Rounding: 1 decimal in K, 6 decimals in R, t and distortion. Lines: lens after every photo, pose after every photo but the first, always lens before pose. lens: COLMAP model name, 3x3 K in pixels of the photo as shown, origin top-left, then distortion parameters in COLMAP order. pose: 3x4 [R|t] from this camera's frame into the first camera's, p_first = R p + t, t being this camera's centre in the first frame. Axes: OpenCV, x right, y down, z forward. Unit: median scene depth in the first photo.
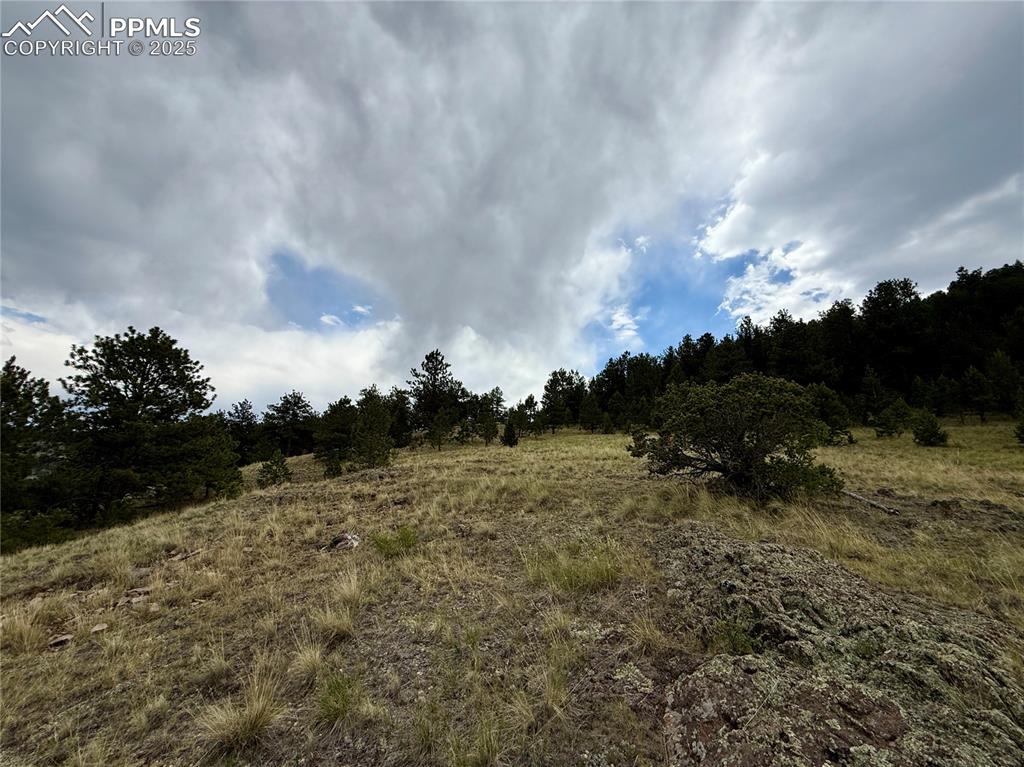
lens RADIAL K [[408.3, 0, 510.7], [0, 408.3, 386.3], [0, 0, 1]] dist [0.000723, -0.000077]
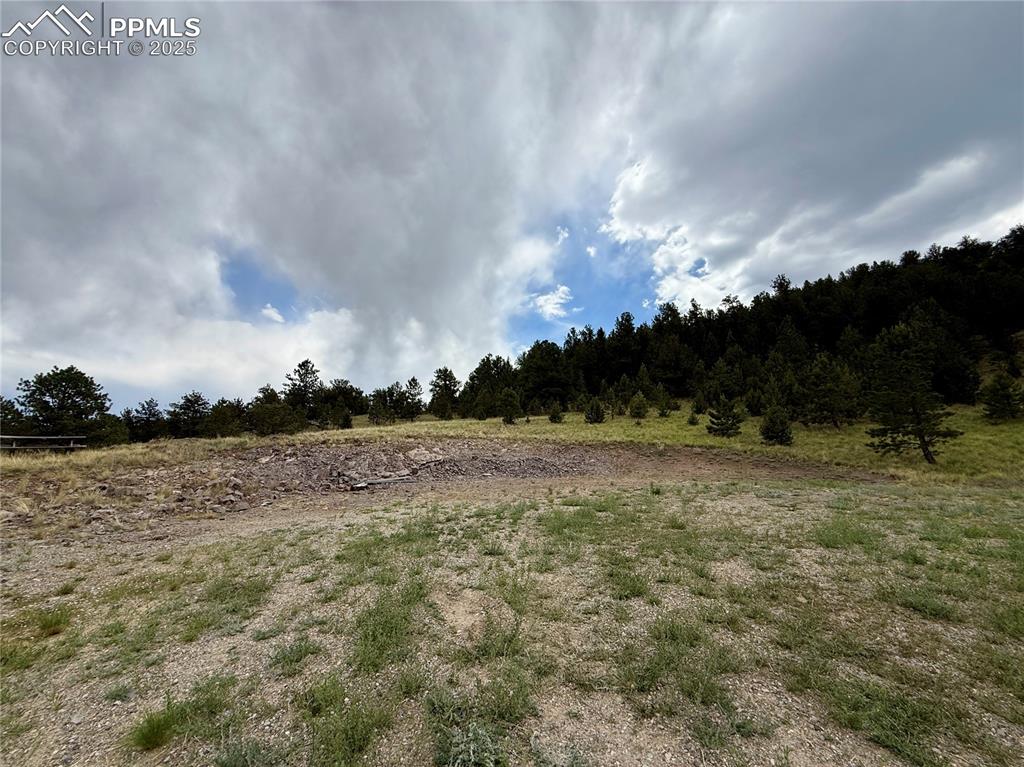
lens RADIAL K [[454.5, 0, 556.0], [0, 454.5, 382.4], [0, 0, 1]] dist [0.000223, 0.000029]
pose [[0.992846, -0.014241, 0.118550, 0.806985], [0.010792, 0.999501, 0.029683, -0.093778], [-0.118913, -0.028191, 0.992504, -0.993944]]
